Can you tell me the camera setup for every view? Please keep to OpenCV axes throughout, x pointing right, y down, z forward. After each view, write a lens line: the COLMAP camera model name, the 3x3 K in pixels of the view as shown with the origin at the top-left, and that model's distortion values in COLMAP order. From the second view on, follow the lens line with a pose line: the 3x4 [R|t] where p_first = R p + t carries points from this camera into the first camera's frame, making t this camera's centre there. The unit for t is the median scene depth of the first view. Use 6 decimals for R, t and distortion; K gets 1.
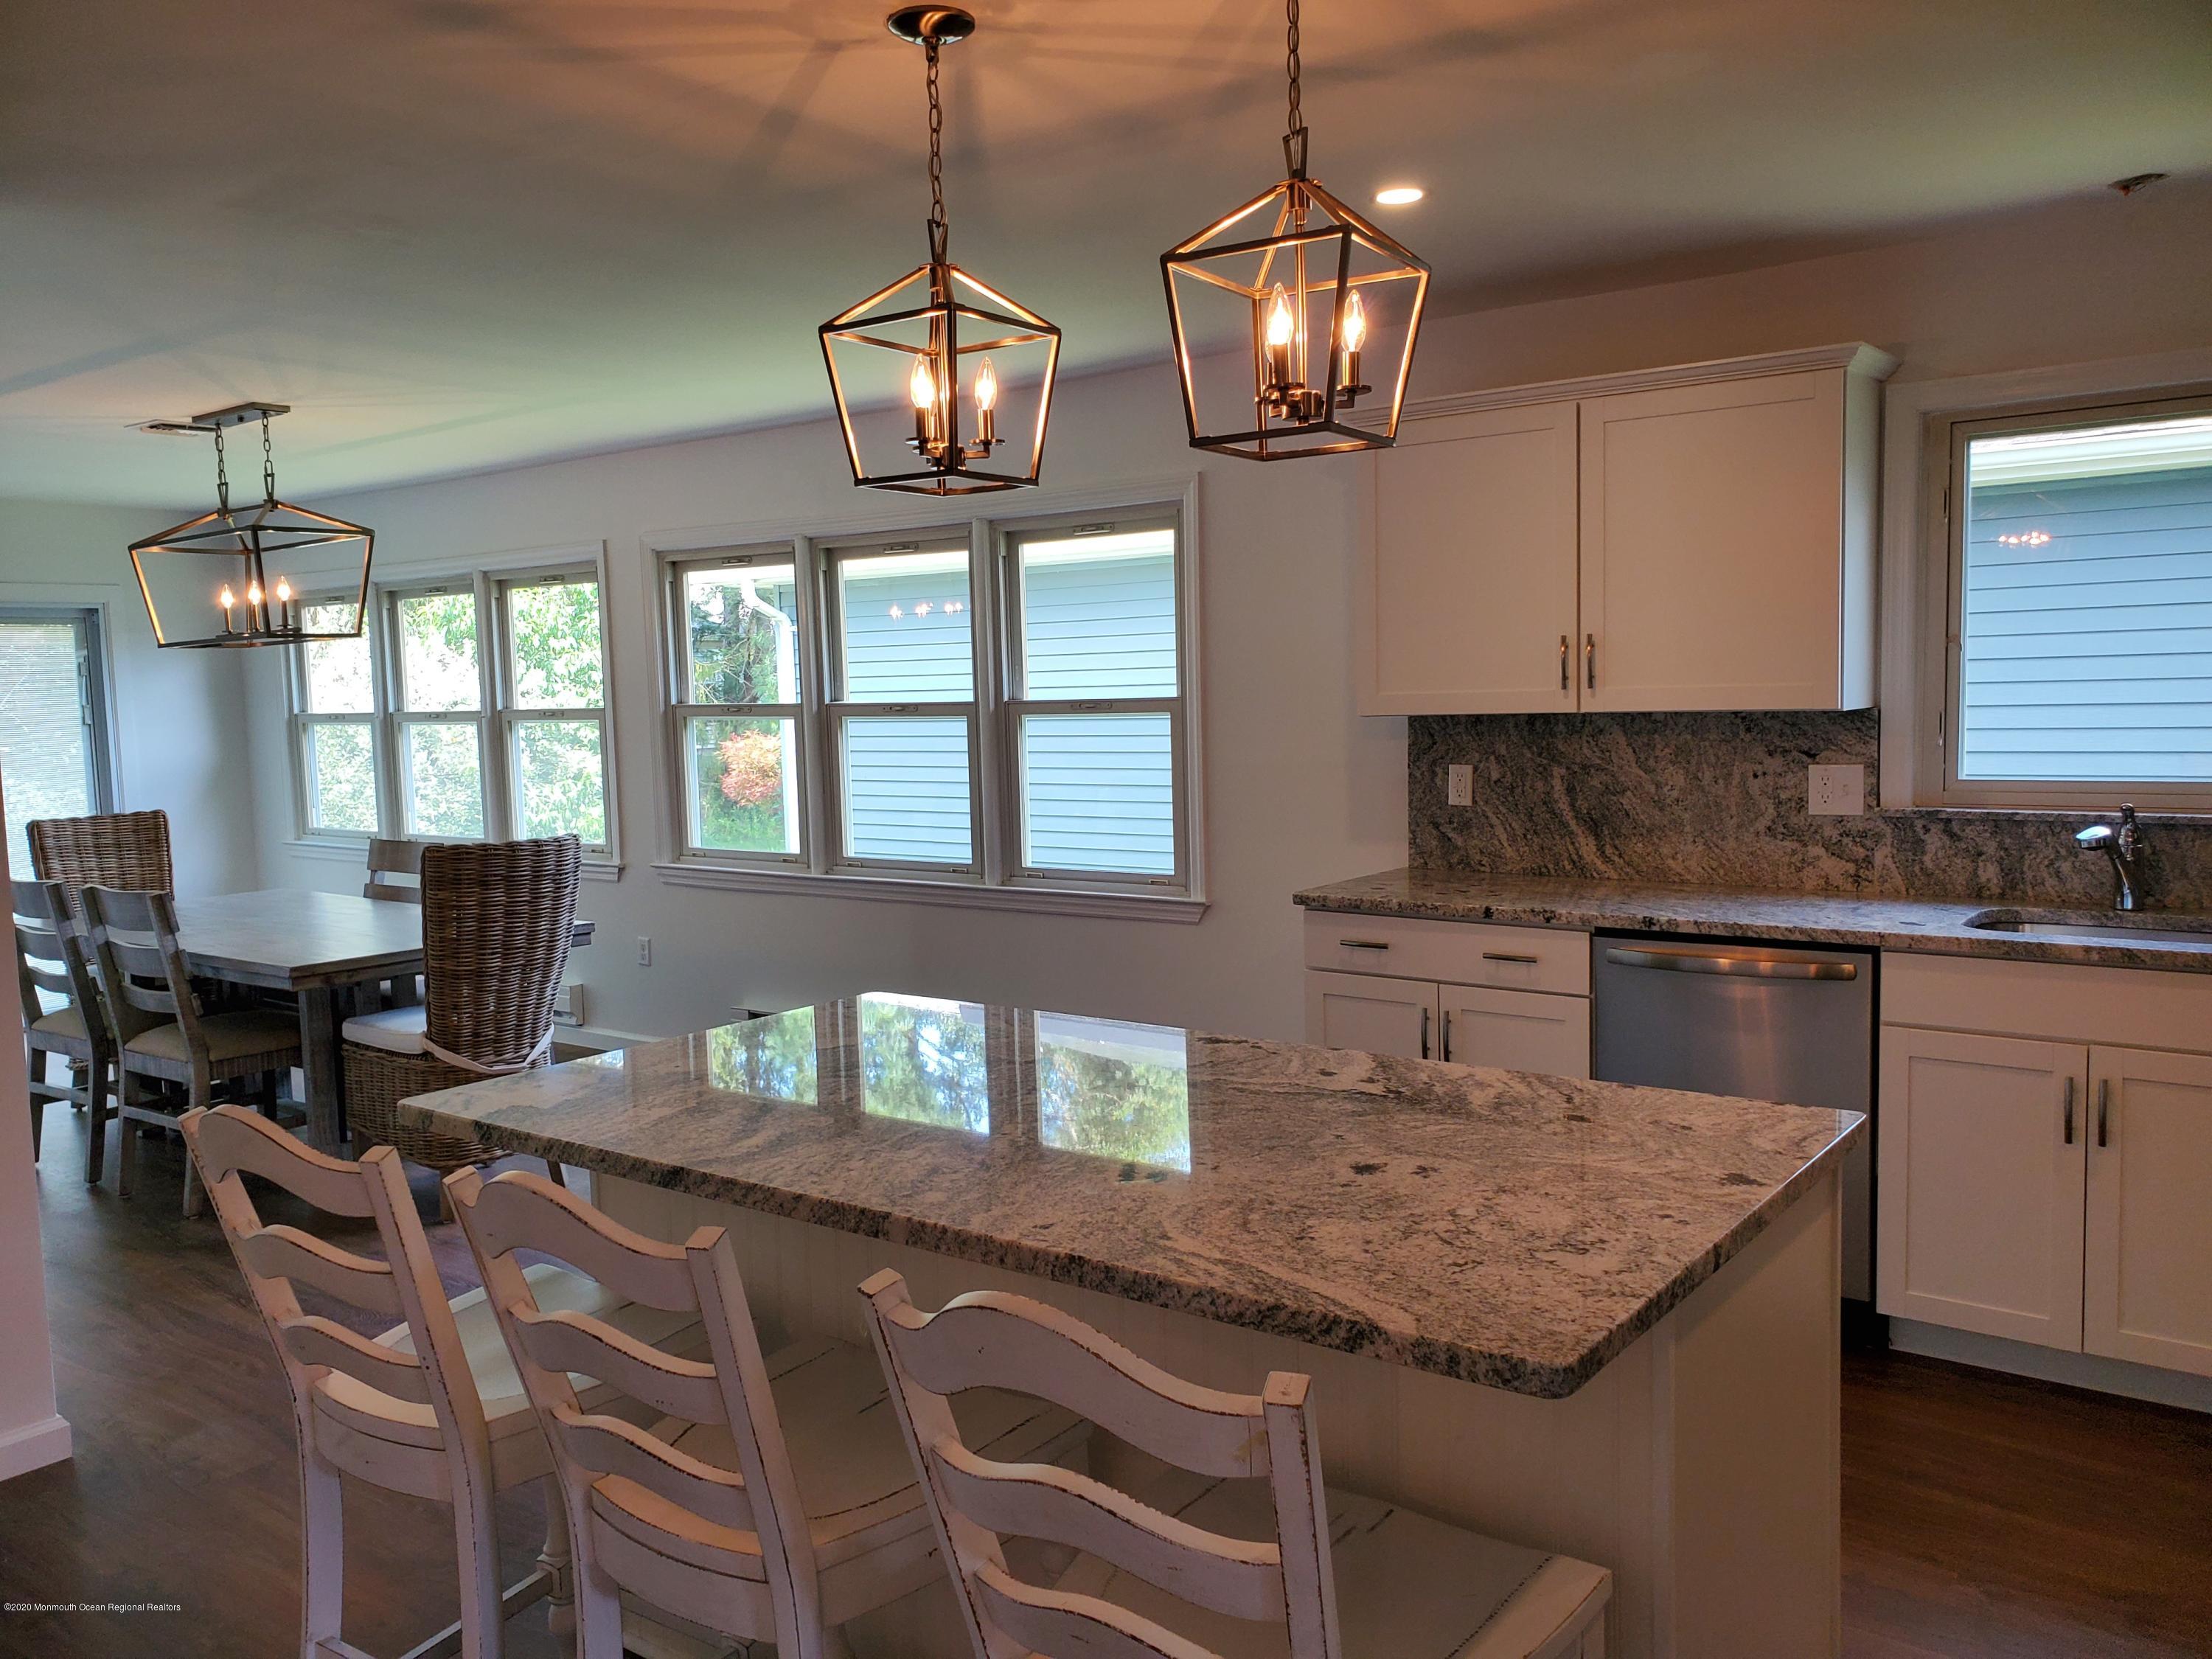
lens RADIAL K [[1716.6, 0, 1102.7], [0, 1716.6, 831.8], [0, 0, 1]] dist [0.028735, -0.006666]
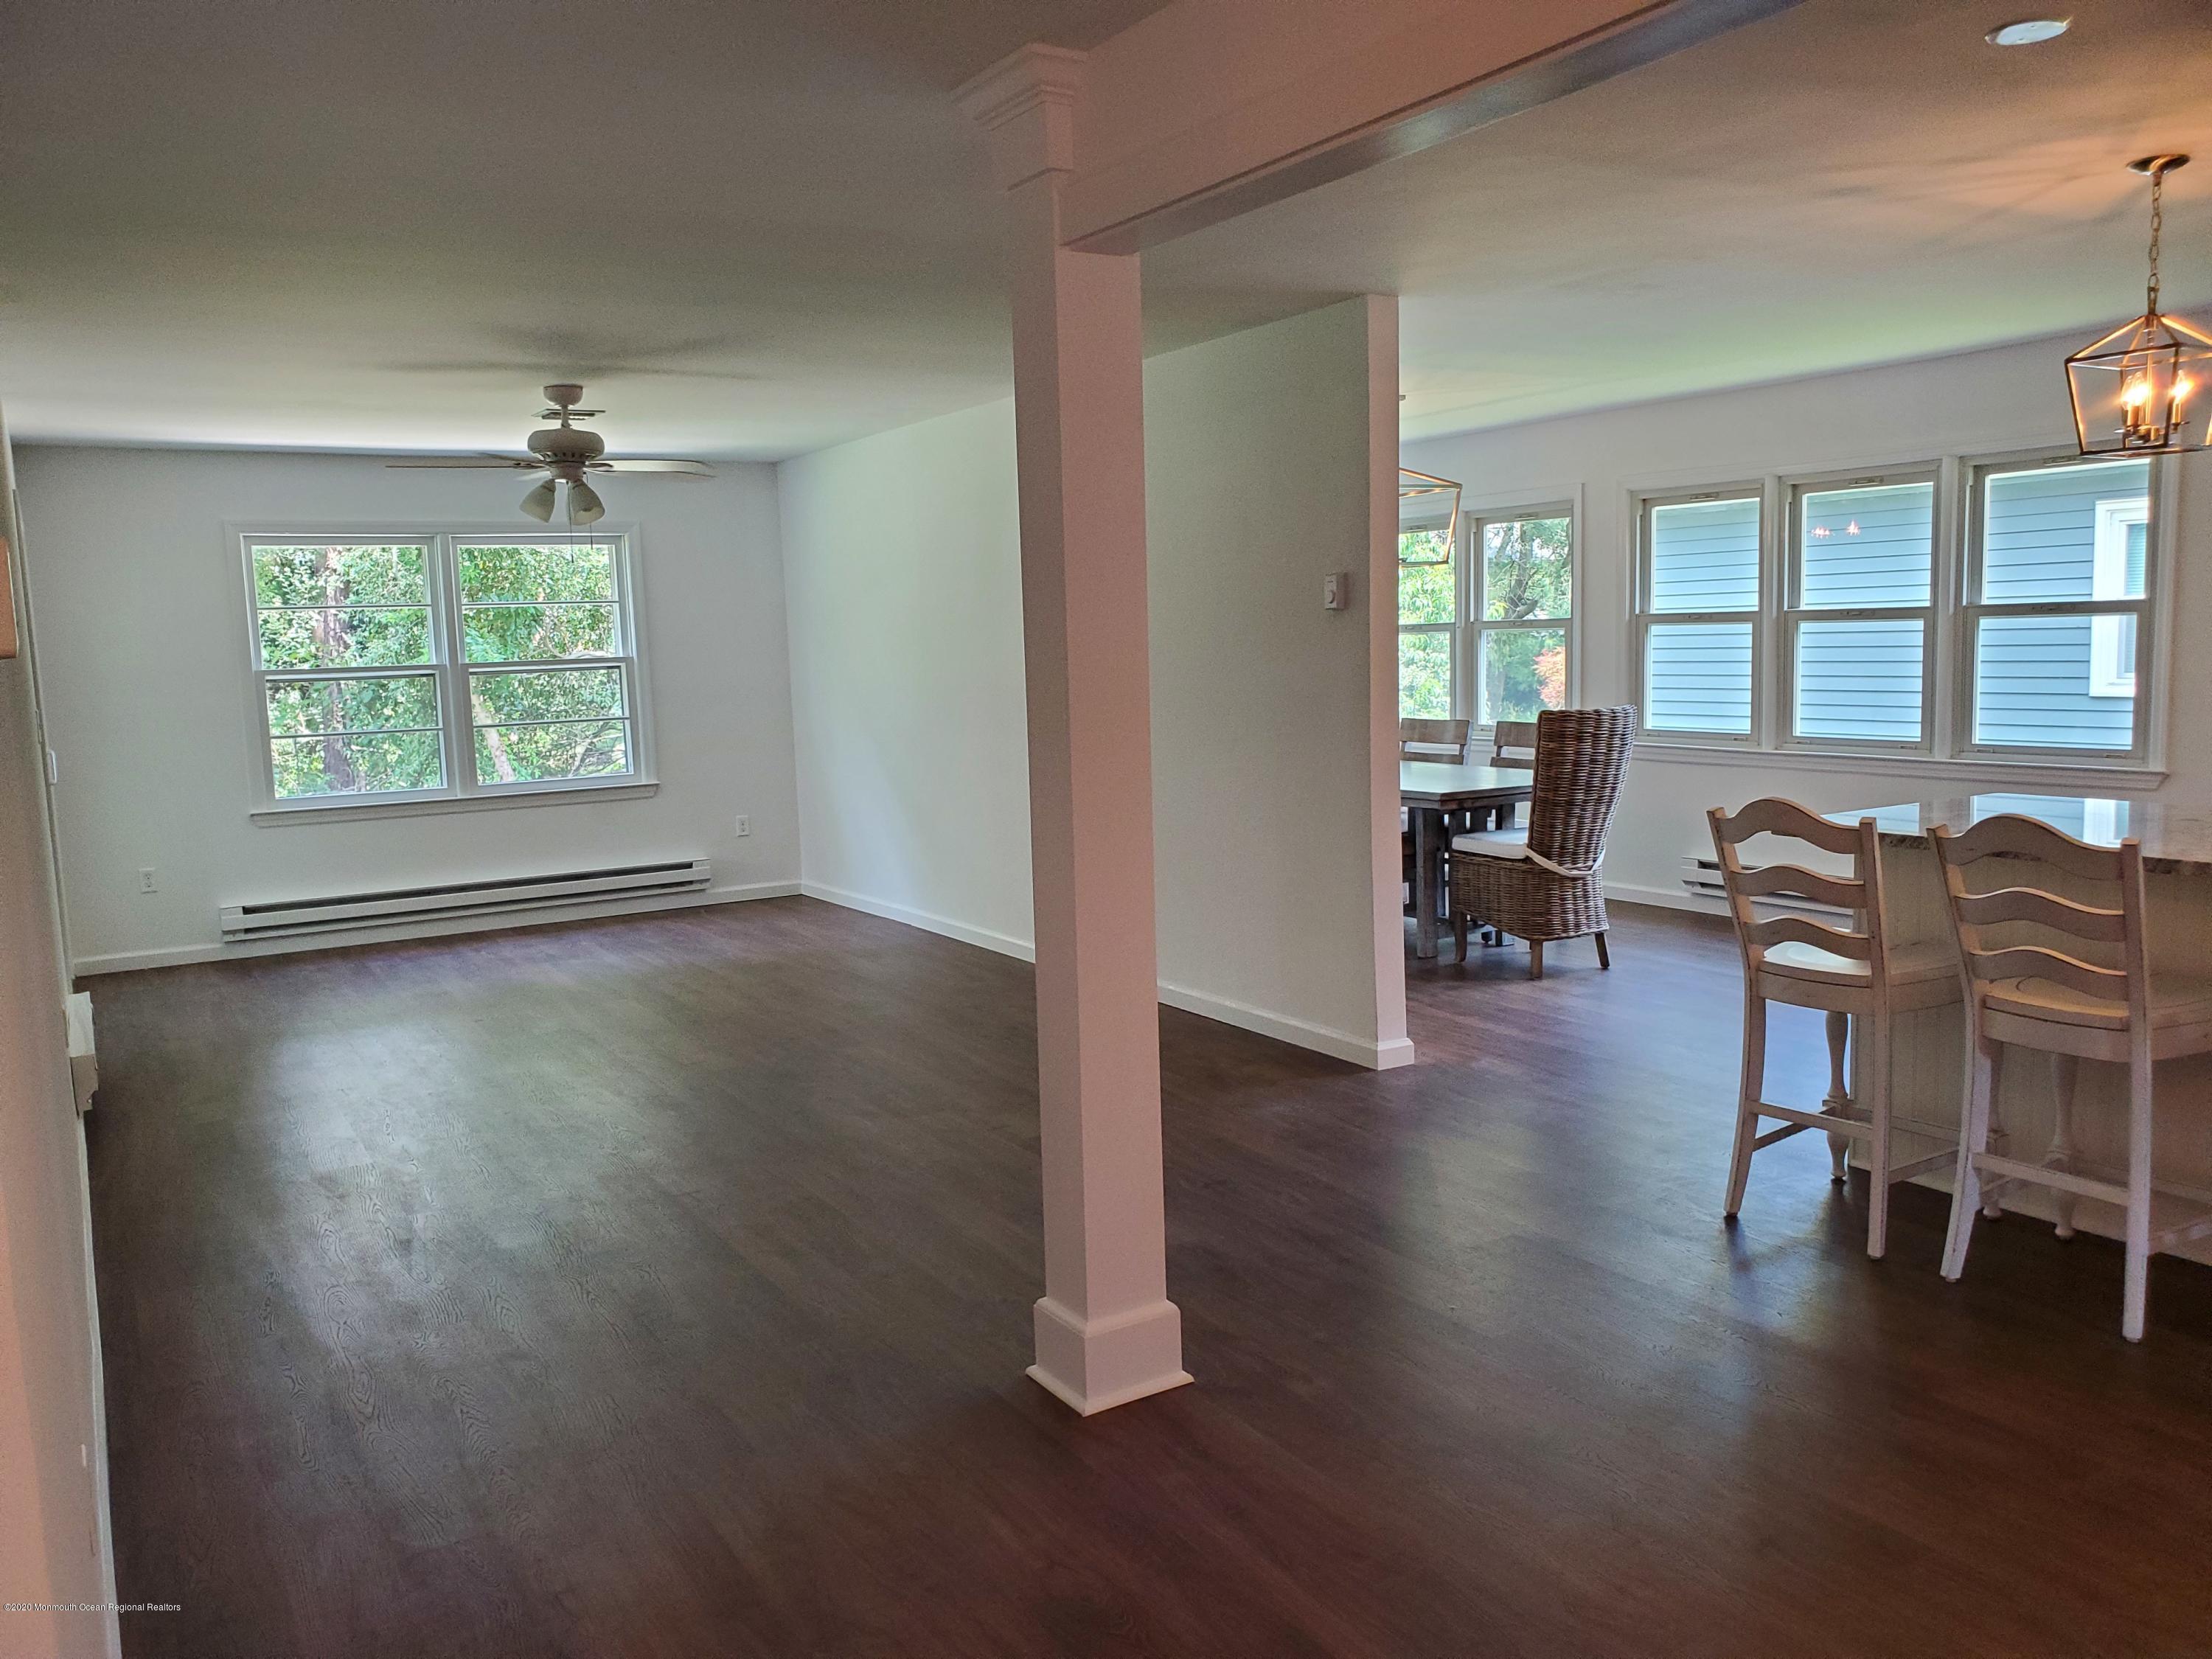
lens RADIAL K [[1716.6, 0, 1107.1], [0, 1716.6, 831.5], [0, 0, 1]] dist [0.028735, -0.006666]
pose [[0.927372, 0.040983, -0.371889, -0.186555], [-0.025065, 0.998555, 0.047538, 0.047584], [0.373299, -0.034764, 0.927059, -0.430274]]
